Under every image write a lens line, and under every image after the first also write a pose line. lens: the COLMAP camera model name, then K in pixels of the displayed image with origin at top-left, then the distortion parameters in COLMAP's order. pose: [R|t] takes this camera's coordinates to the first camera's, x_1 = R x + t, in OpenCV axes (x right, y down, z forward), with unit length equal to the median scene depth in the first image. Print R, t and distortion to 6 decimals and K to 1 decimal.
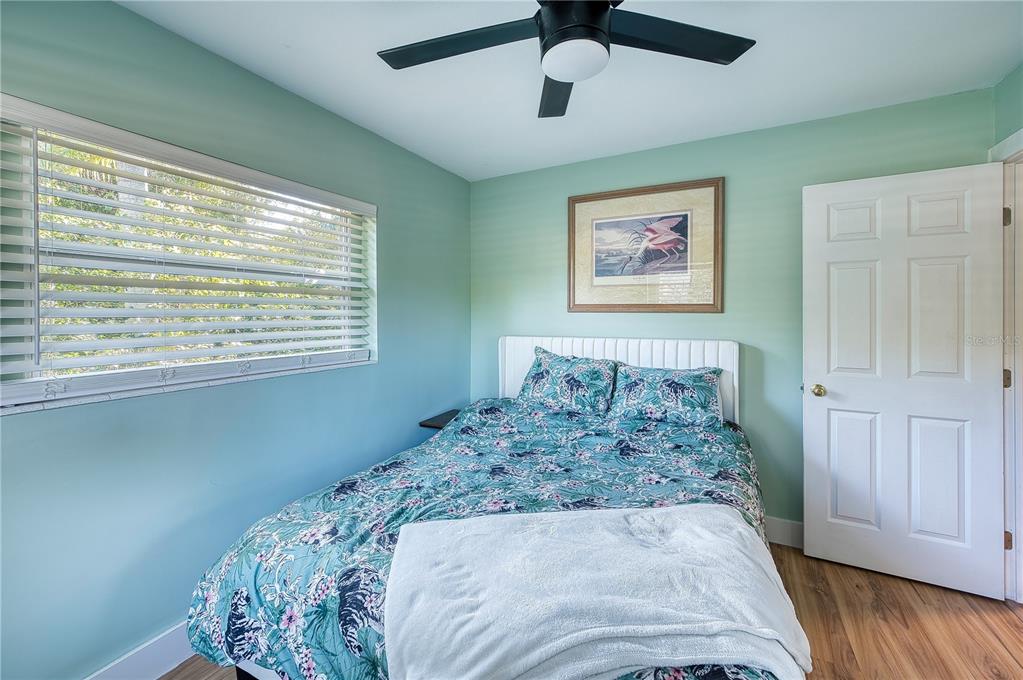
lens RADIAL K [[424.3, 0, 509.8], [0, 424.3, 313.9], [0, 0, 1]] dist [-0.000259, 0.000547]
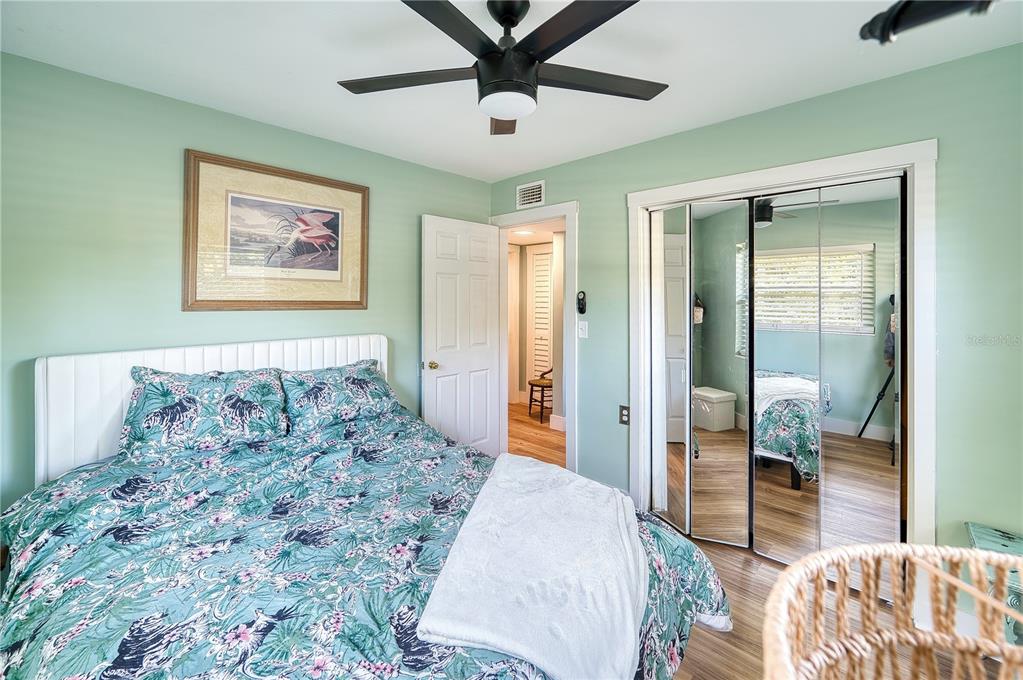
lens RADIAL K [[424.4, 0, 514.7], [0, 424.4, 293.4], [0, 0, 1]] dist [0.001110, 0.000489]
pose [[0.266420, 0.014544, 0.963747, -0.467047], [-0.001169, 0.999890, -0.014767, -0.028296], [-0.963856, 0.002807, 0.266408, 0.334009]]
